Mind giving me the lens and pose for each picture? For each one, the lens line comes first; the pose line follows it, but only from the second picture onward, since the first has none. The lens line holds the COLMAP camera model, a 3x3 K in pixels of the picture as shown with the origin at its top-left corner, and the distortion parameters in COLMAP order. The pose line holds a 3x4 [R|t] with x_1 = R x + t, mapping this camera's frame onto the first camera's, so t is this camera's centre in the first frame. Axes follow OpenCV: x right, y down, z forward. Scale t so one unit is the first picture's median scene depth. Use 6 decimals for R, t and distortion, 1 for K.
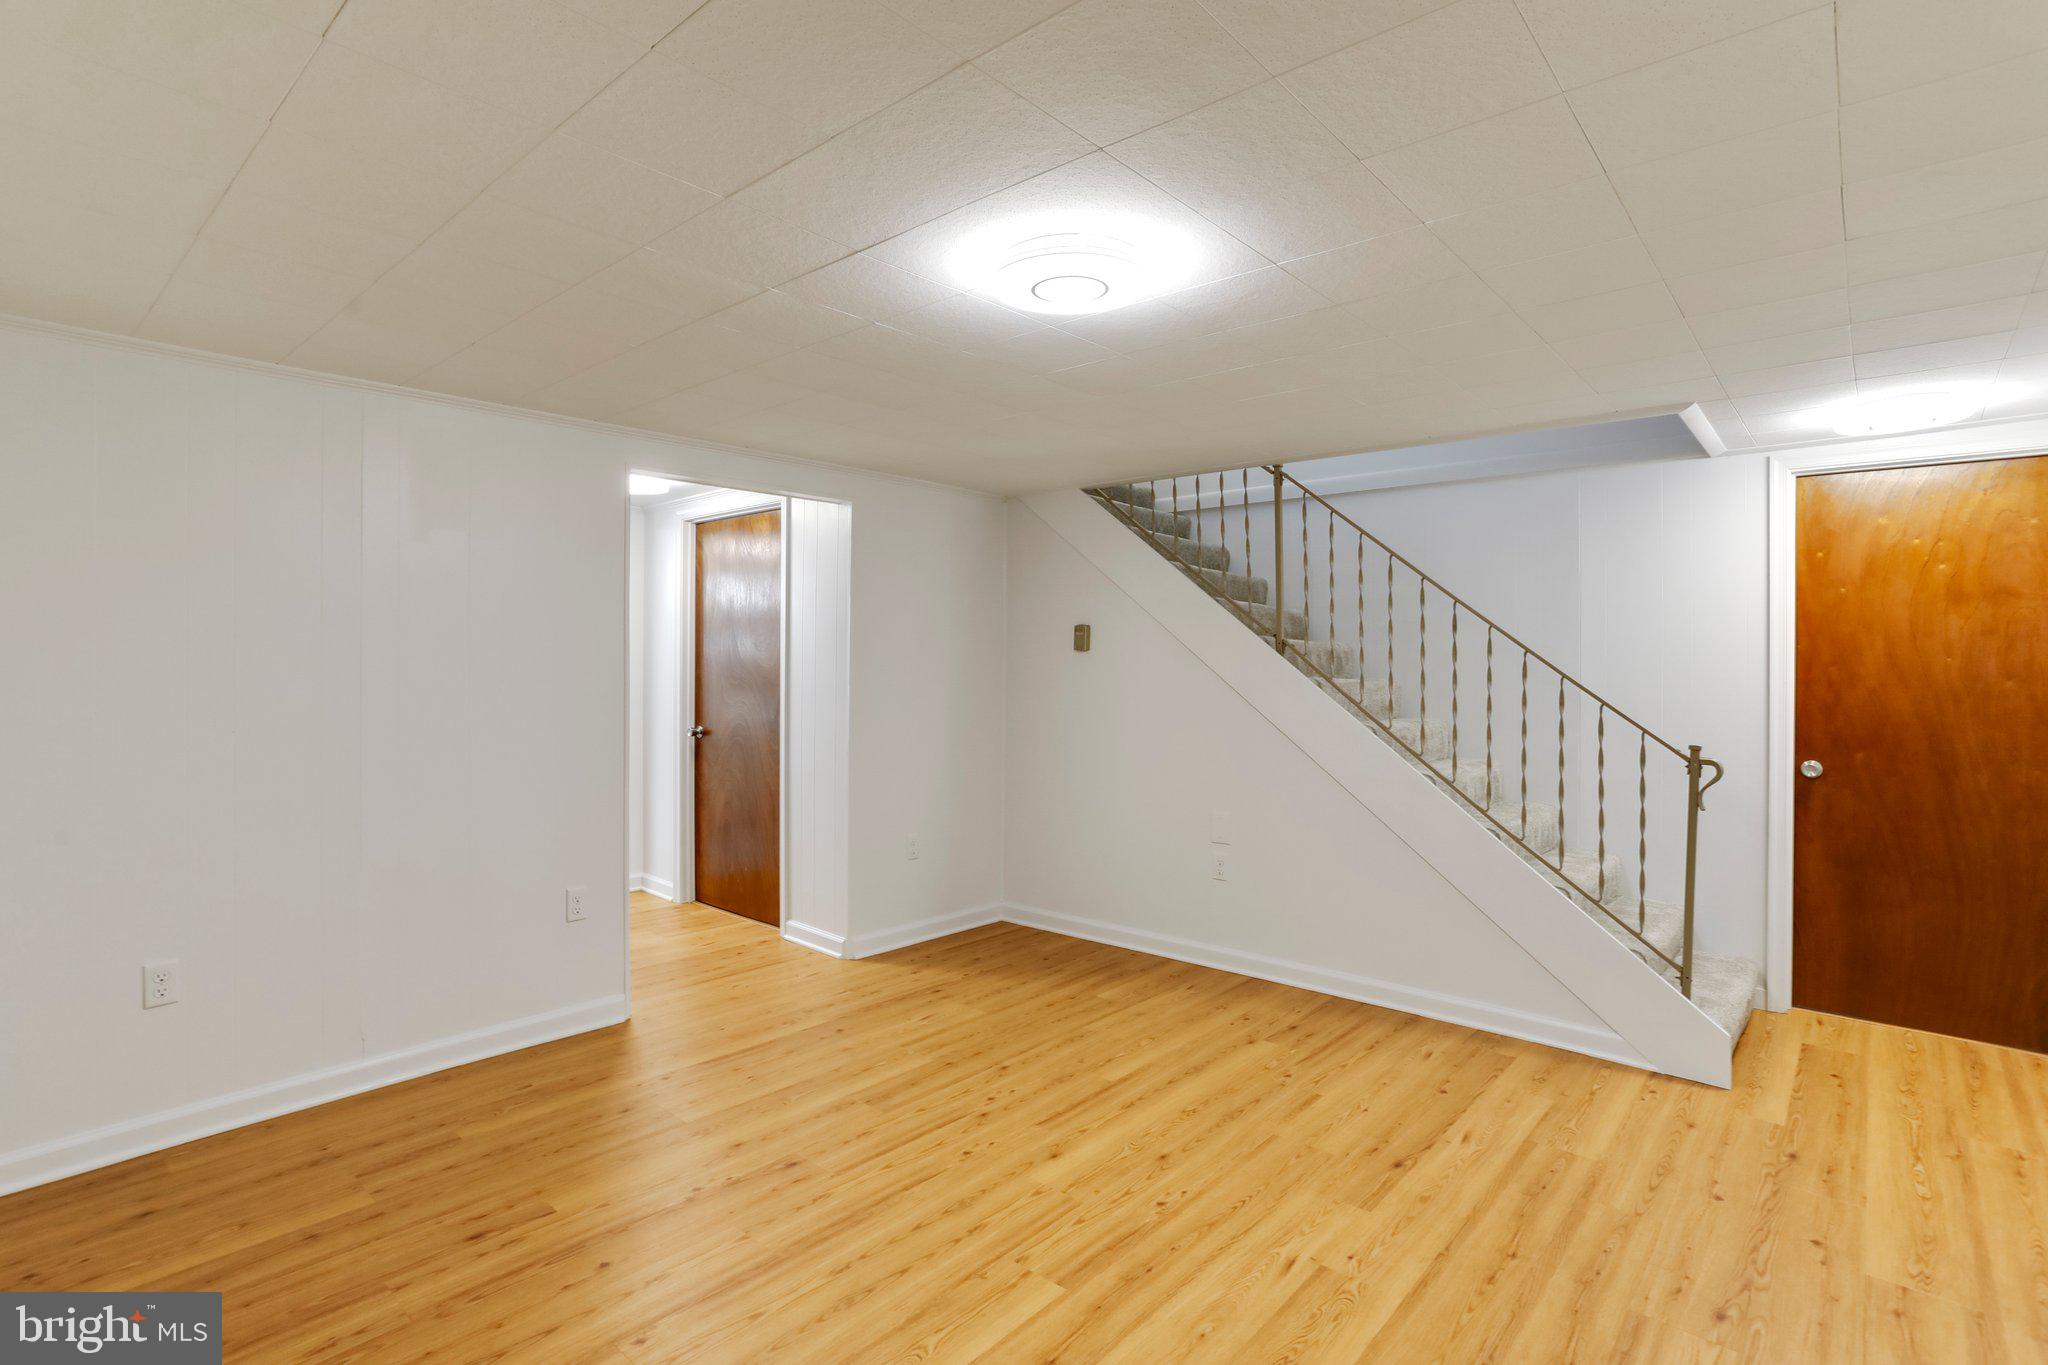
lens RADIAL K [[983.9, 0, 1028.6], [0, 983.9, 668.2], [0, 0, 1]] dist [-0.061490, 0.030178]
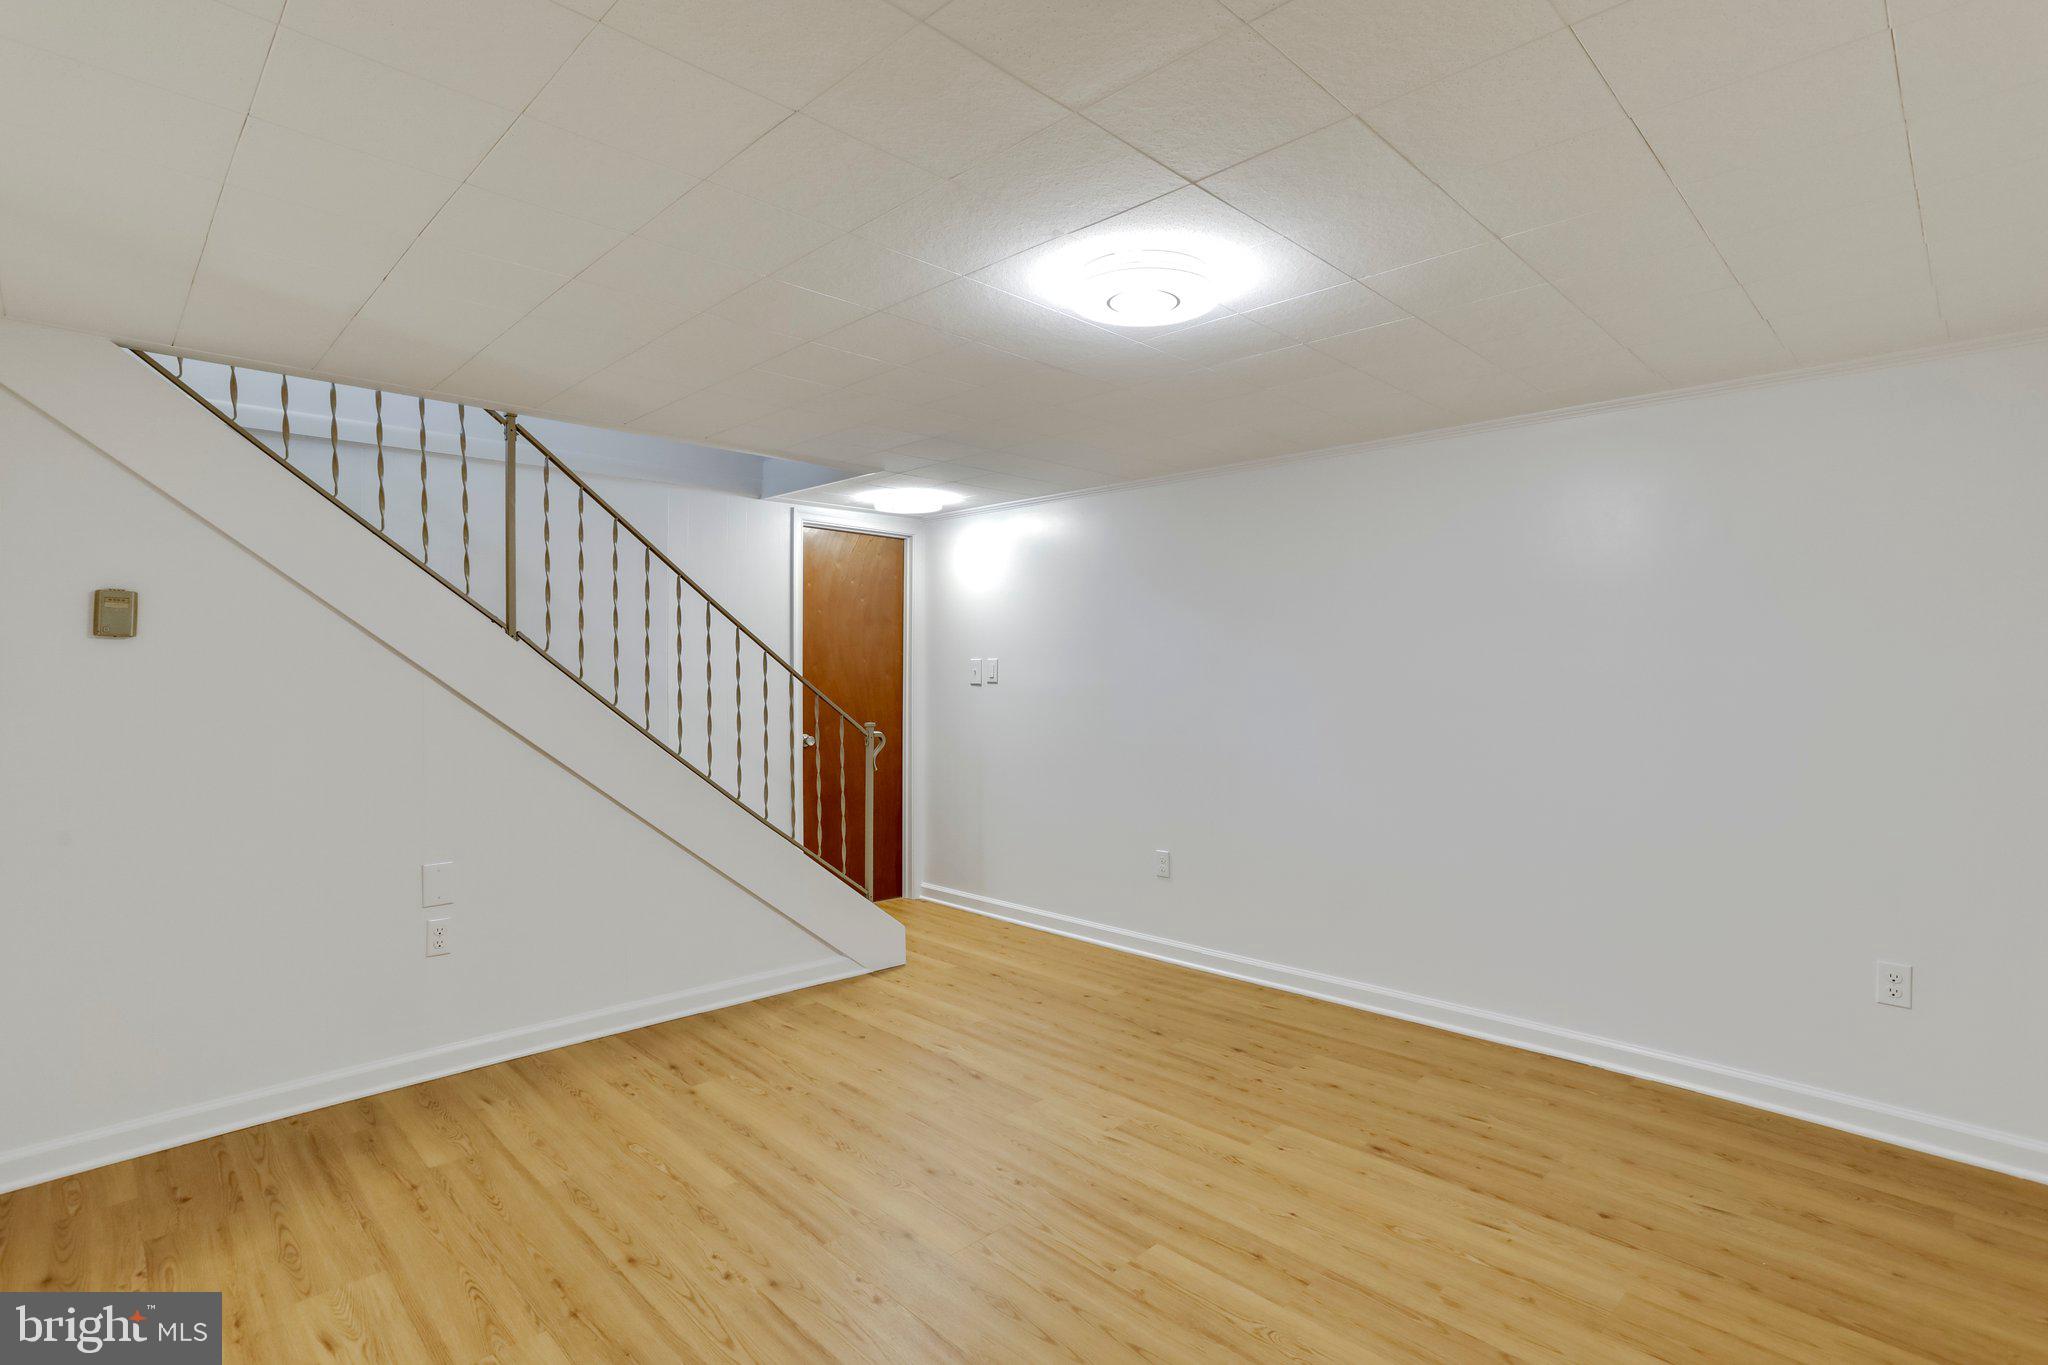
lens RADIAL K [[983.9, 0, 1028.6], [0, 983.9, 668.2], [0, 0, 1]] dist [-0.061490, 0.030178]
pose [[0.074836, -0.000804, 0.997196, -0.609007], [0.008025, 0.999968, 0.000204, 0.004799], [-0.997164, 0.007988, 0.074840, 0.621853]]
